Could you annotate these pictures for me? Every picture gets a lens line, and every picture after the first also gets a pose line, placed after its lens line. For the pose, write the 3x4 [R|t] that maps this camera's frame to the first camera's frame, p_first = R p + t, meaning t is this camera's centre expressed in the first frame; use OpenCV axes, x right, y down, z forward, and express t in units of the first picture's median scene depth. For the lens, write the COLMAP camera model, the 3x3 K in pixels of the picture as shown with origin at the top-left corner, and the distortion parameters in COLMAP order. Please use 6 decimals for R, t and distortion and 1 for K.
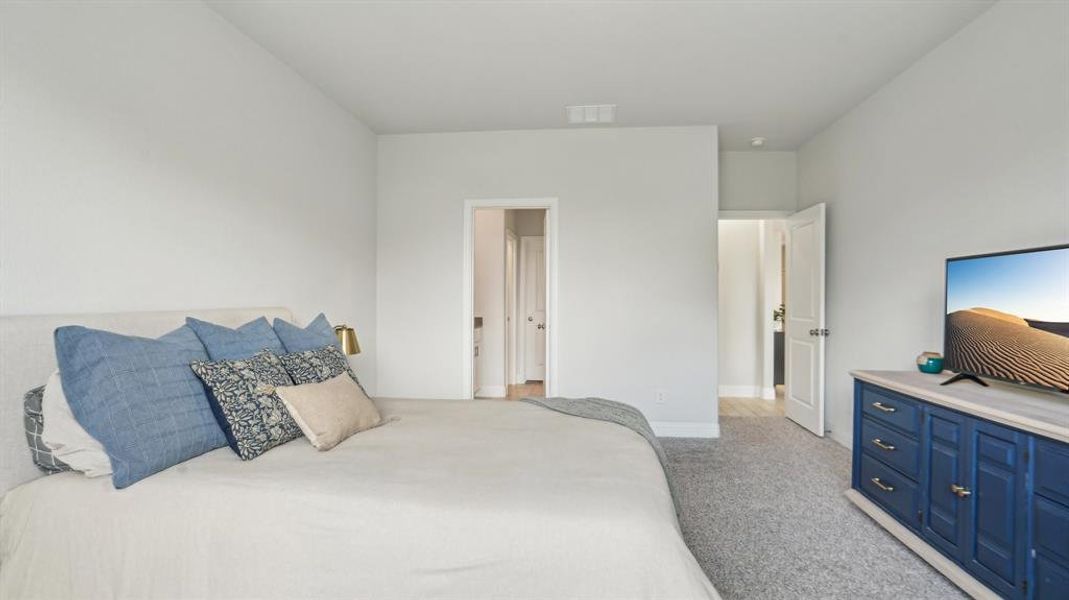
lens RADIAL K [[506.2, 0, 538.7], [0, 506.2, 294.8], [0, 0, 1]] dist [-0.058440, 0.023913]
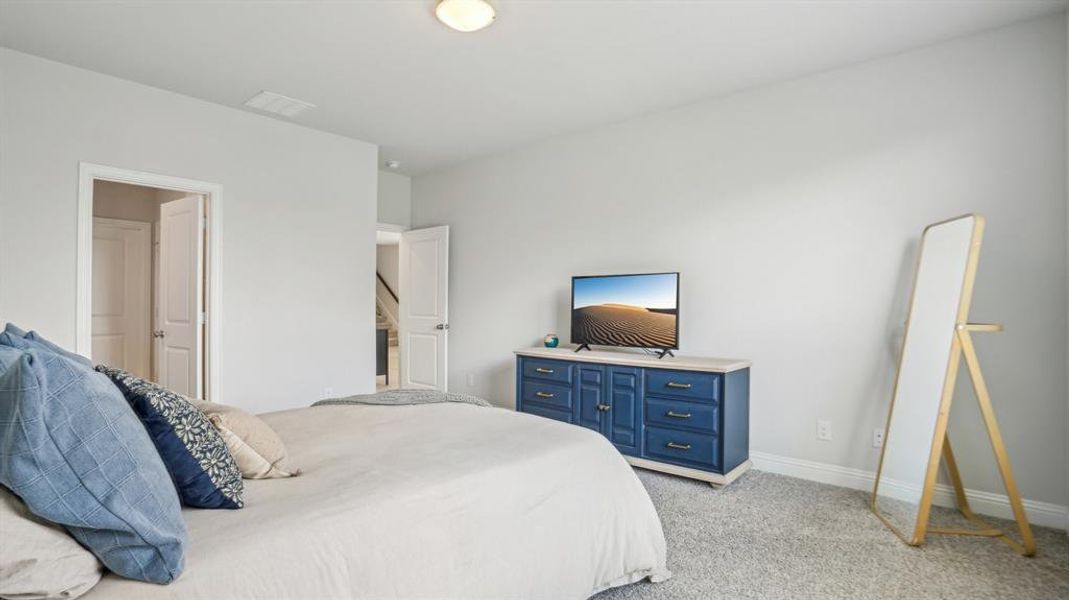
lens RADIAL K [[506.2, 0, 538.7], [0, 506.2, 294.8], [0, 0, 1]] dist [-0.058440, 0.023913]
pose [[0.578556, 0.005545, 0.815624, -0.685495], [-0.002638, 0.999984, -0.004927, 0.001242], [-0.815638, 0.000699, 0.578562, 0.122628]]
